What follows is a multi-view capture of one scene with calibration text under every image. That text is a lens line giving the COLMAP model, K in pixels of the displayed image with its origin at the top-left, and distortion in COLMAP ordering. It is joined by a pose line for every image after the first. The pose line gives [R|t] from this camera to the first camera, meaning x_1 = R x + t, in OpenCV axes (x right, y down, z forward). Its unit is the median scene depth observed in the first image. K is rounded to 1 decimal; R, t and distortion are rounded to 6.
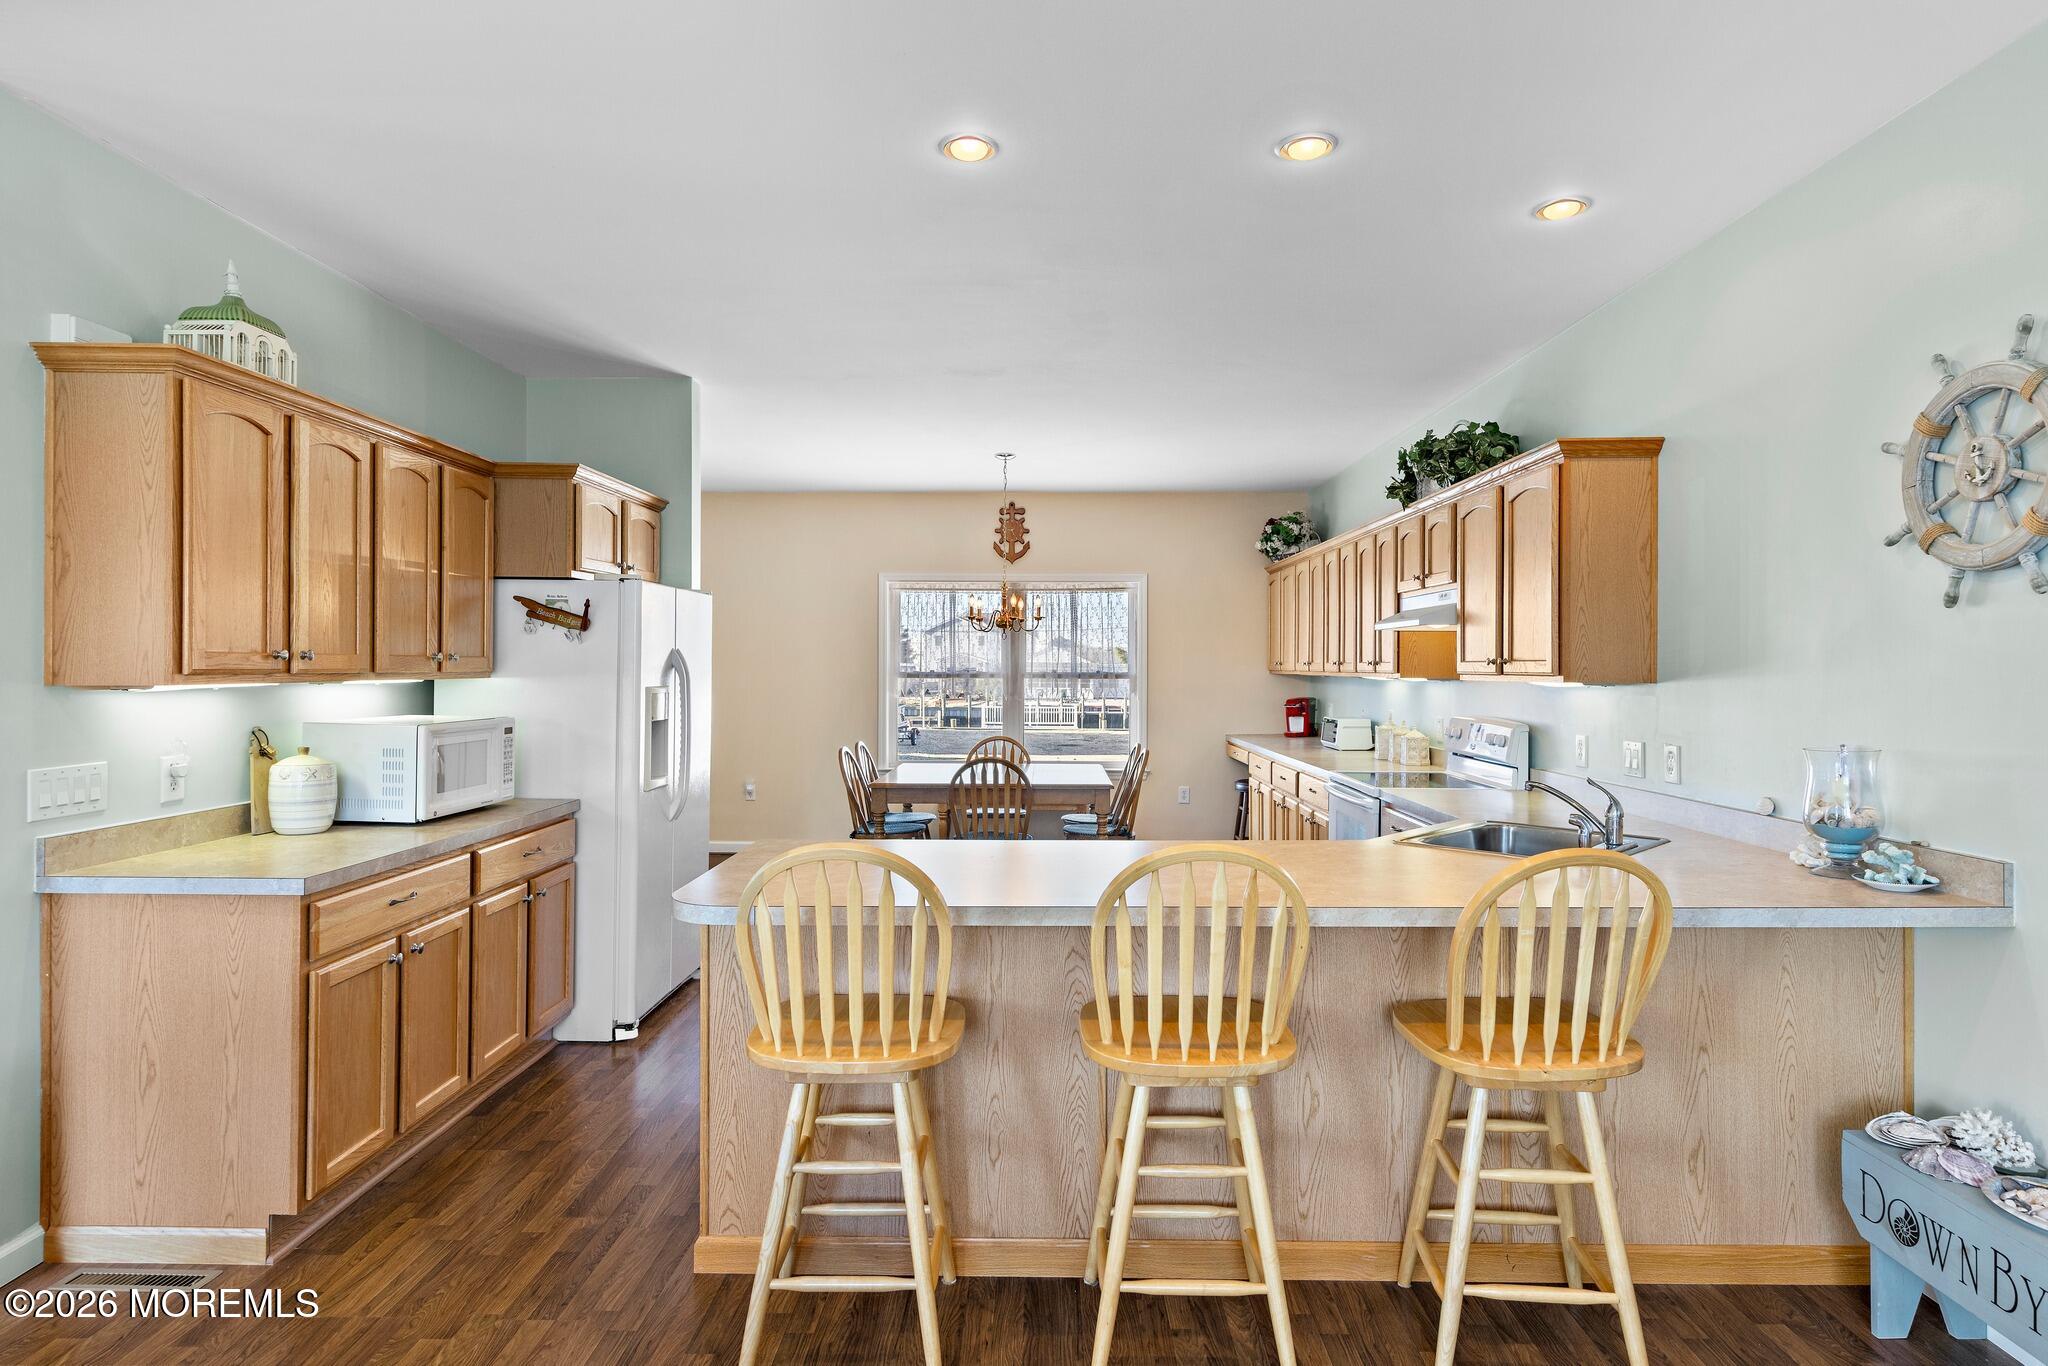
lens RADIAL K [[1114.8, 0, 1028.6], [0, 1114.8, 661.0], [0, 0, 1]] dist [0.000438, -0.000390]
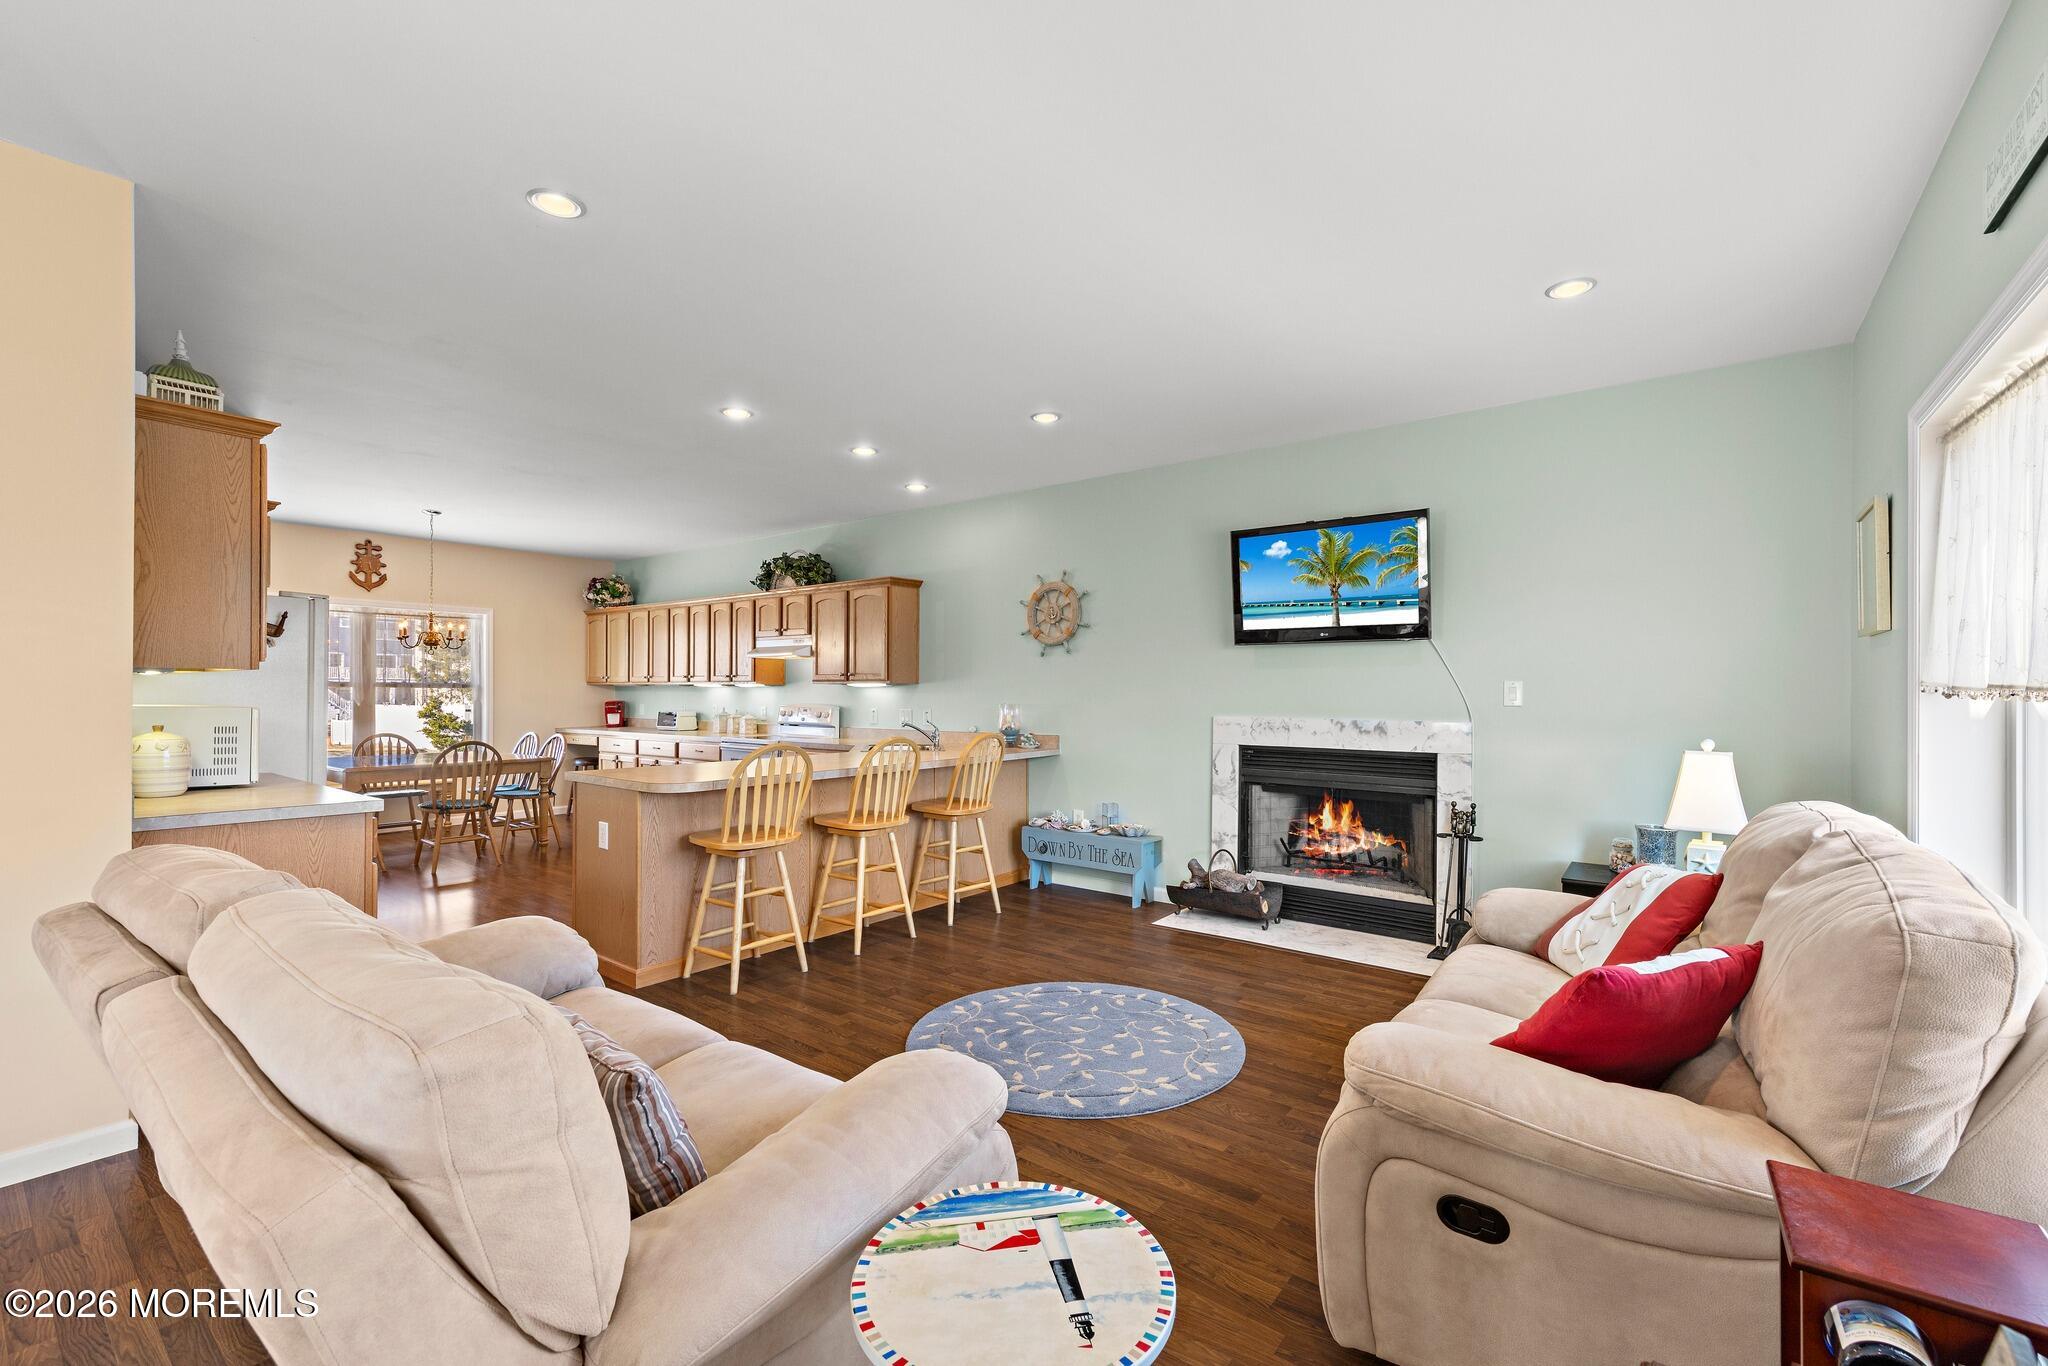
lens RADIAL K [[852.1, 0, 1043.5], [0, 852.1, 692.7], [0, 0, 1]] dist [-0.011706, 0.001049]
pose [[0.586493, -0.000298, 0.809954, -0.511956], [-0.006721, 0.999964, 0.005234, 0.018768], [-0.809926, -0.008513, 0.586470, -0.188386]]
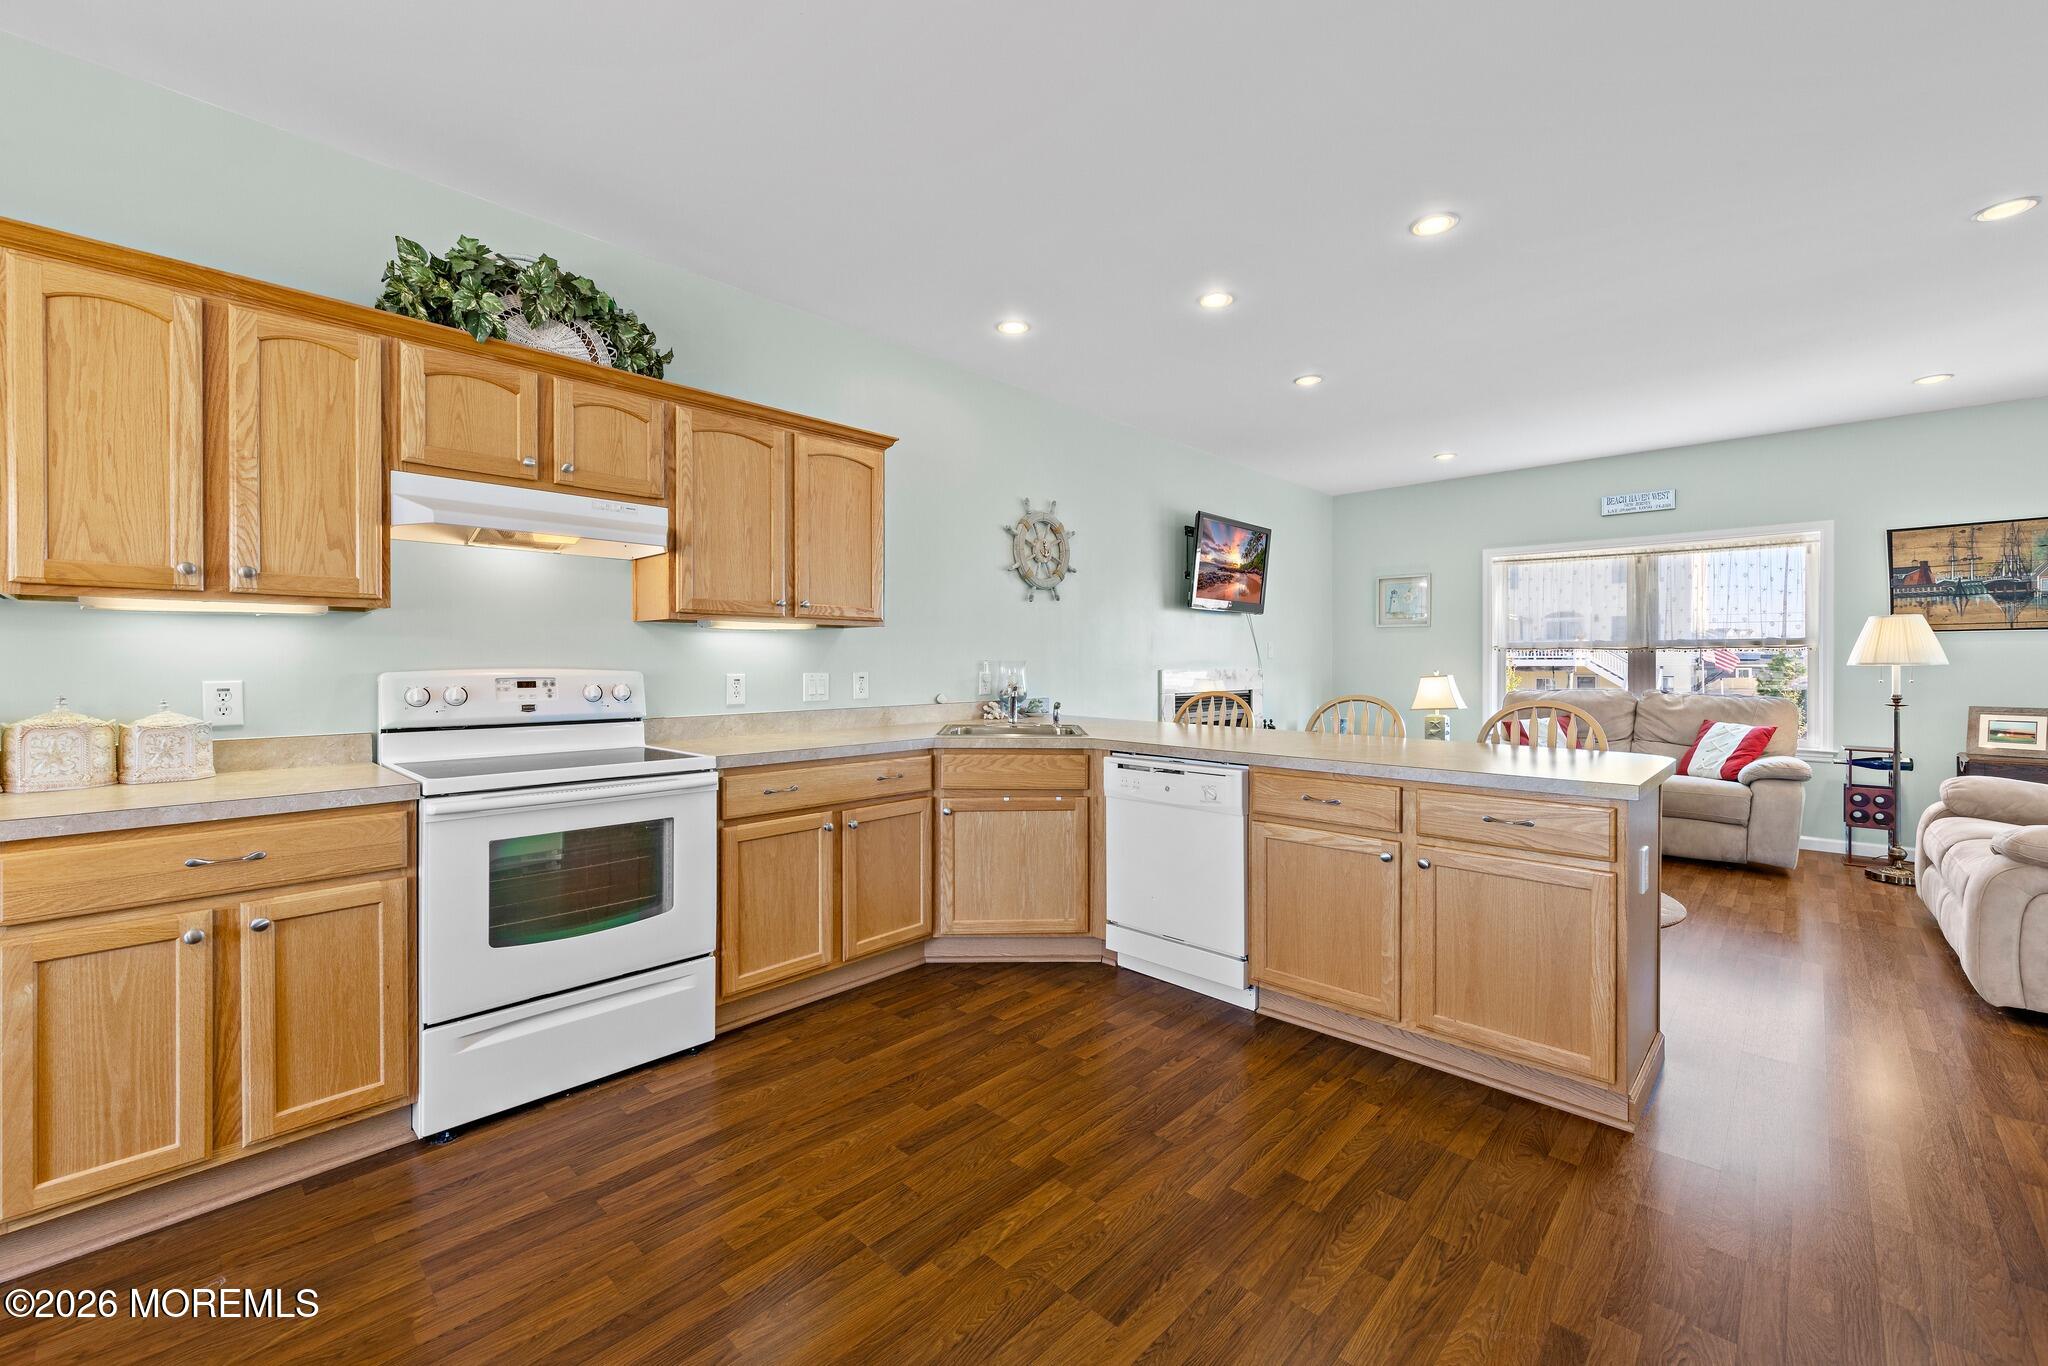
lens RADIAL K [[822.7, 0, 1030.0], [0, 822.7, 665.2], [0, 0, 1]] dist [0.002465, -0.000521]
pose [[-0.734387, -0.005854, 0.678706, -0.198769], [-0.005290, 0.999982, 0.002900, 0.041583], [-0.678710, -0.001461, -0.734405, 1.085614]]
